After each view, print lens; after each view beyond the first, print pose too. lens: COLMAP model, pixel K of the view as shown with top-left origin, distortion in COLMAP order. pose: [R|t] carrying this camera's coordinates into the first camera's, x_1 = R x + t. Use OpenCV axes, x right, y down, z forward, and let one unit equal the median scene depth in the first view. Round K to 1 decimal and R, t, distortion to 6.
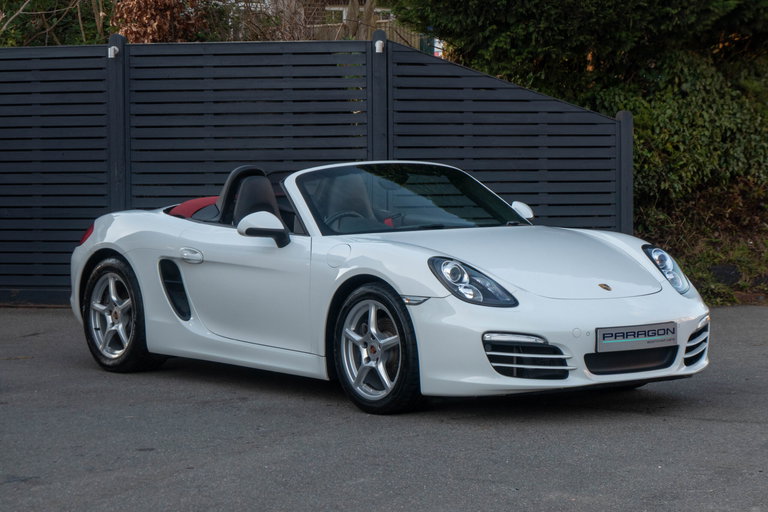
lens RADIAL K [[2200.2, 0, 409.4], [0, 2200.2, 202.9], [0, 0, 1]] dist [-0.141020, 0.000000]
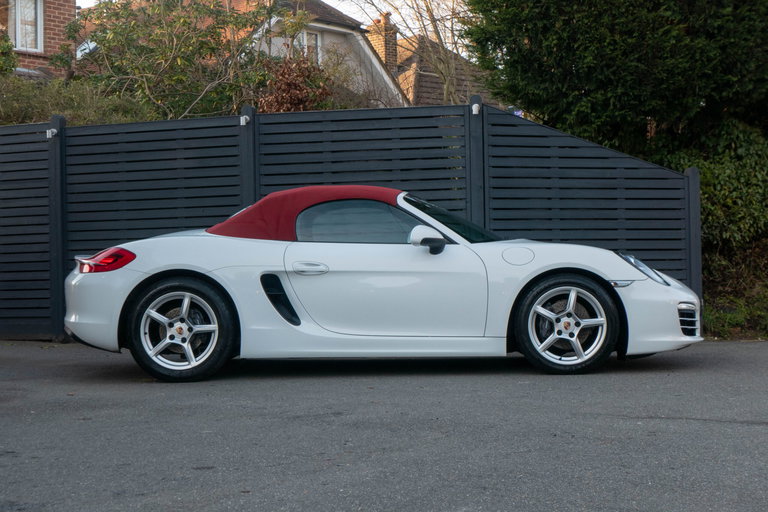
lens RADIAL K [[1382.5, 0, 366.5], [0, 1382.5, 226.8], [0, 0, 1]] dist [-0.087023, 0.000000]
pose [[0.995822, -0.012225, -0.090497, -0.005795], [0.006730, 0.998129, -0.060776, 0.030999], [0.091070, 0.059913, 0.994041, 0.278668]]
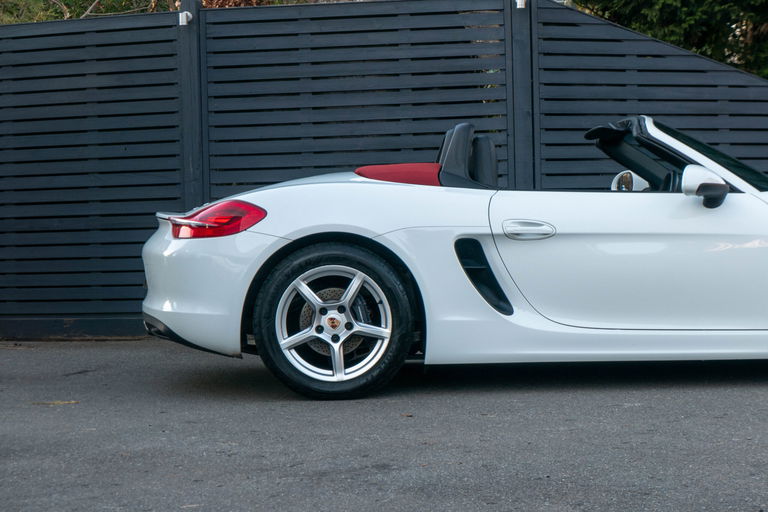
lens RADIAL K [[1770.9, 0, 383.1], [0, 1770.9, 221.4], [0, 0, 1]] dist [-0.073803, 0.000000]
pose [[0.999113, -0.016790, -0.038614, -0.038278], [0.015638, 0.999429, -0.029955, 0.024971], [0.039094, 0.029325, 0.998805, 0.351617]]
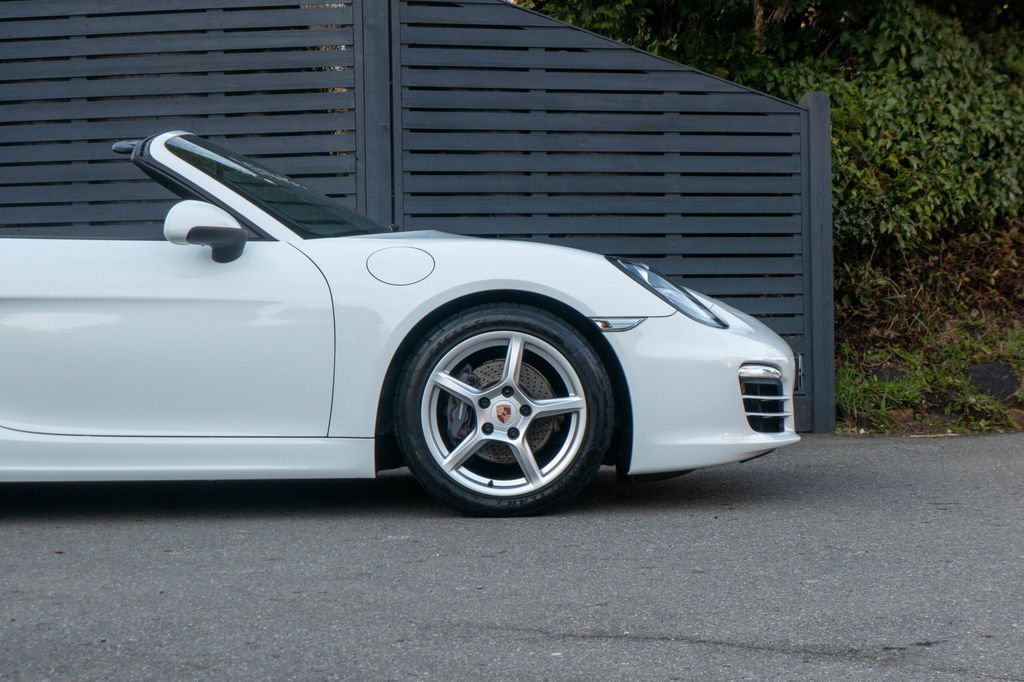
lens RADIAL K [[2380.0, 0, 524.1], [0, 2380.0, 292.4], [0, 0, 1]] dist [-0.096412, 0.000000]
pose [[0.999649, -0.011191, -0.024033, 0.036551], [0.010439, 0.999458, -0.031230, 0.028828], [0.024369, 0.030968, 0.999223, 0.383100]]
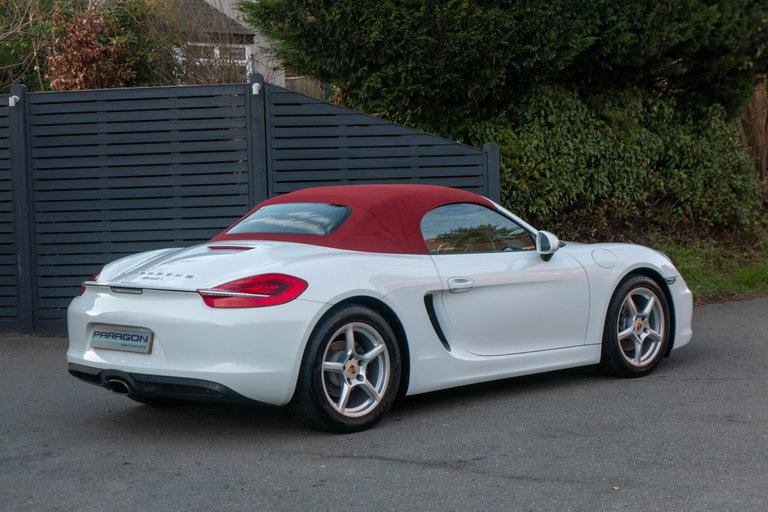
lens RADIAL K [[1606.1, 0, 382.2], [0, 1606.1, 242.8], [0, 0, 1]] dist [-0.026844, 0.000000]
pose [[0.999403, -0.024598, -0.024278, 0.062471], [0.025094, 0.999478, 0.020347, -0.009874], [0.023765, -0.020944, 0.999498, 0.206552]]
